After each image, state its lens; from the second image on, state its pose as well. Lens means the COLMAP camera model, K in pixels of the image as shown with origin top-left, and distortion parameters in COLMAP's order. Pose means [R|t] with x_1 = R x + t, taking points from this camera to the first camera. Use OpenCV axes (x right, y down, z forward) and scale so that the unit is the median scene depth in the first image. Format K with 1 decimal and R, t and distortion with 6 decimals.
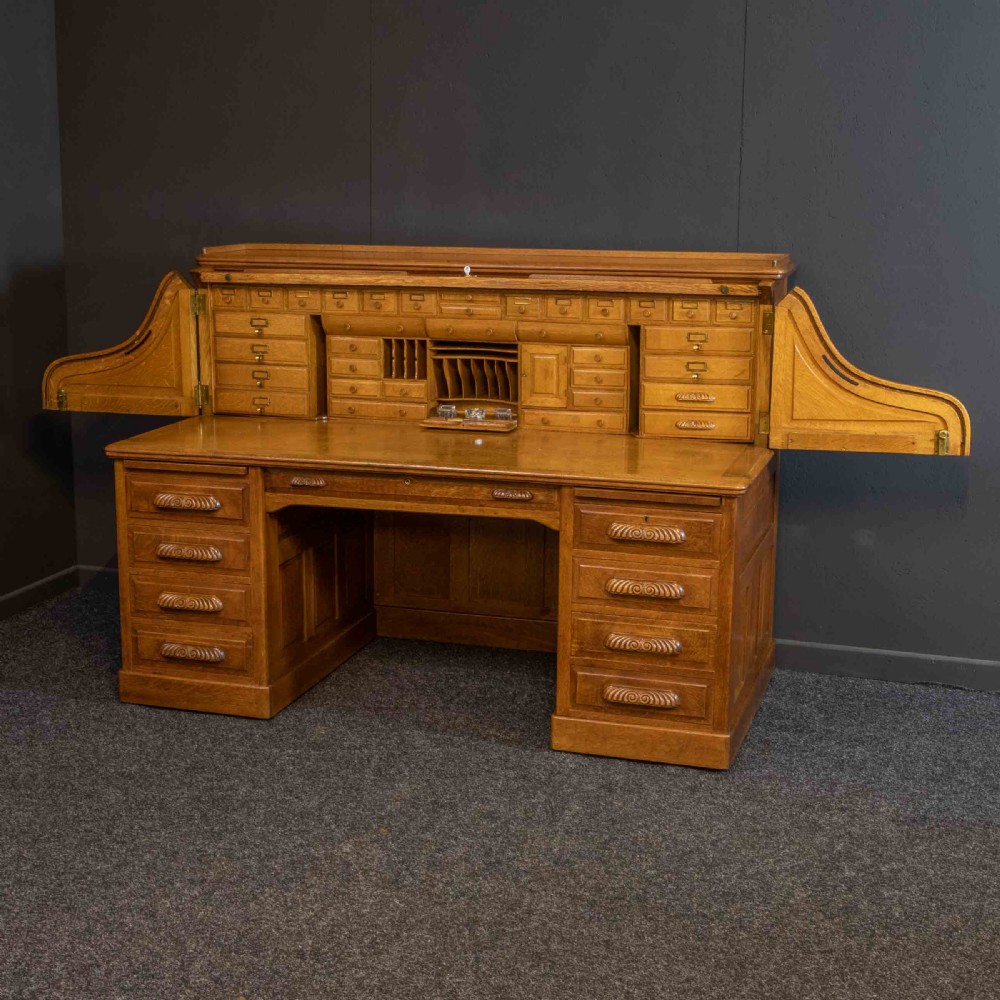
lens RADIAL K [[1634.3, 0, 435.1], [0, 1634.3, 500.1], [0, 0, 1]] dist [-0.013440, 0.024611]
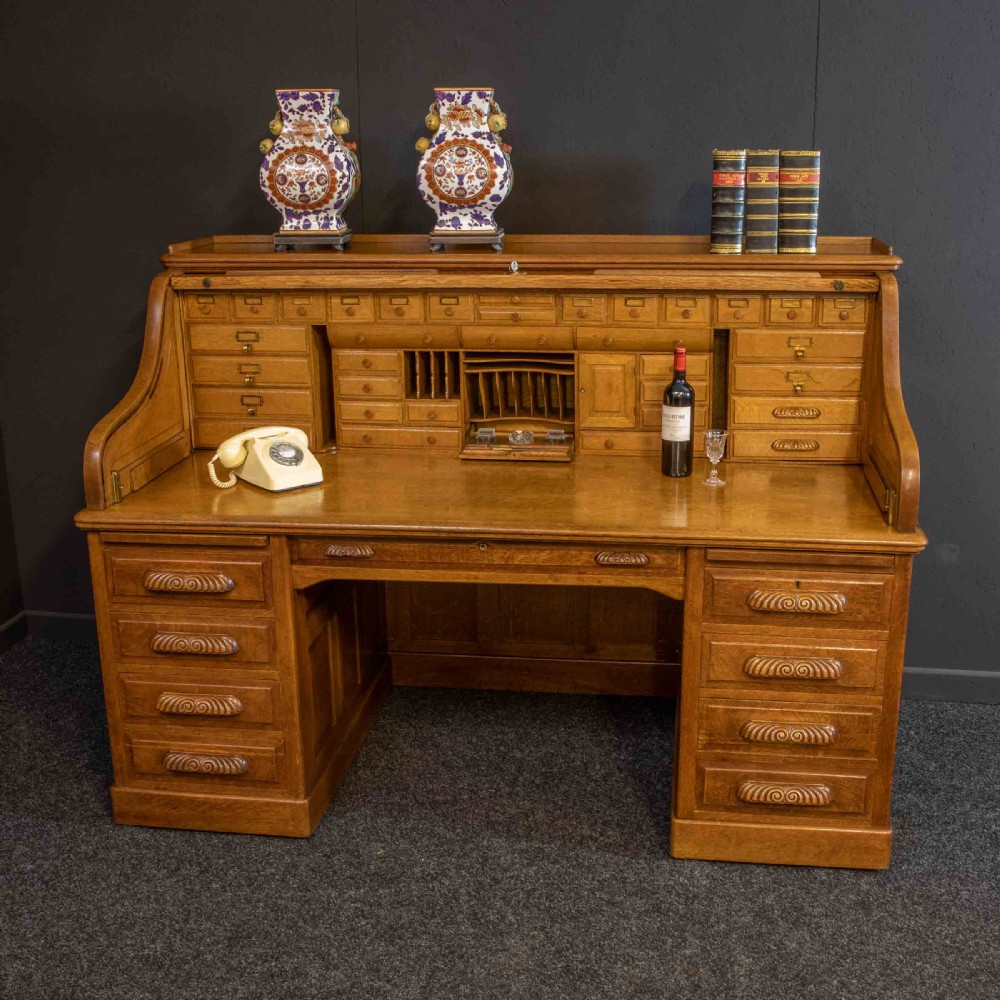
lens RADIAL K [[1321.6, 0, 503.8], [0, 1321.6, 529.6], [0, 0, 1]] dist [-0.091541, 0.065873]
pose [[0.983544, -0.064266, 0.168854, -0.110383], [0.049011, 0.994458, 0.093010, -0.075887], [-0.173895, -0.083204, 0.981243, 0.368331]]
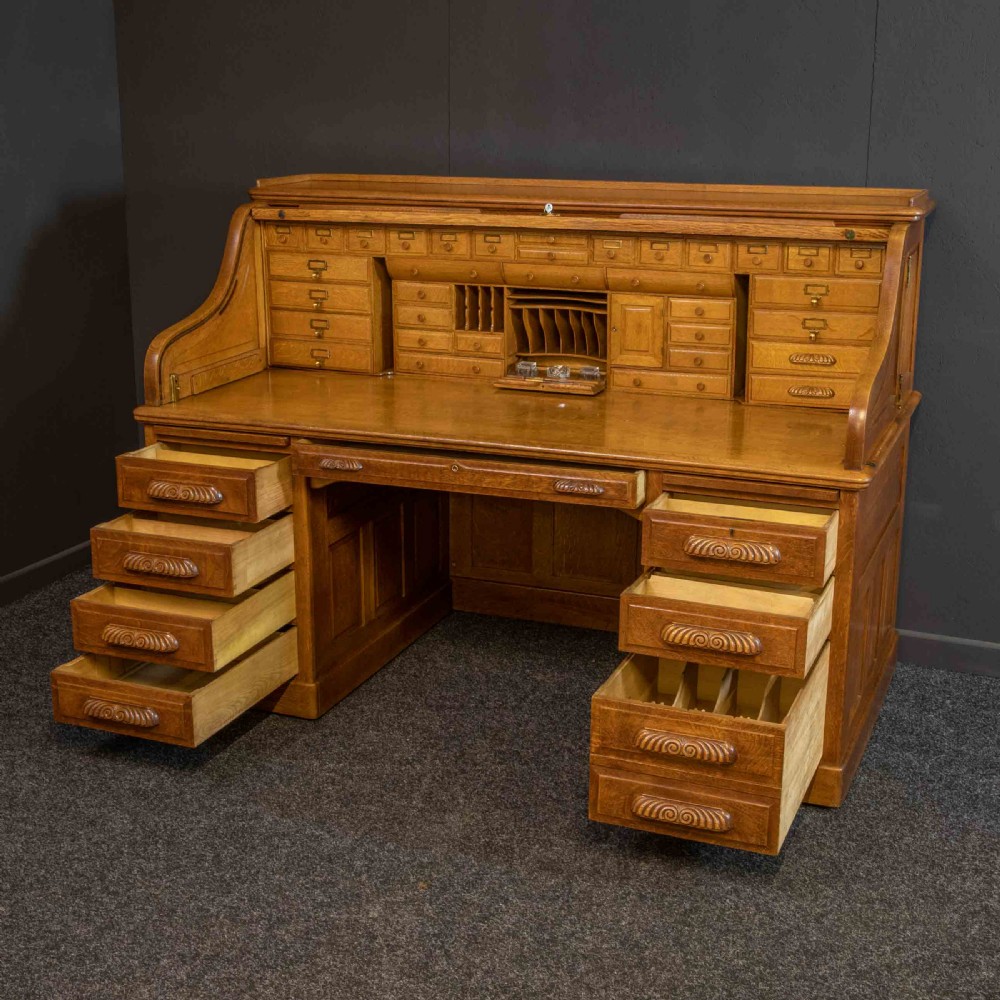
lens RADIAL K [[1506.9, 0, 470.4], [0, 1506.9, 482.2], [0, 0, 1]] dist [-0.023766, 0.031494]
pose [[0.997466, 0.015347, -0.069469, 0.037884], [-0.011380, 0.998301, 0.057152, -0.043296], [0.070228, -0.056217, 0.995946, 0.206531]]
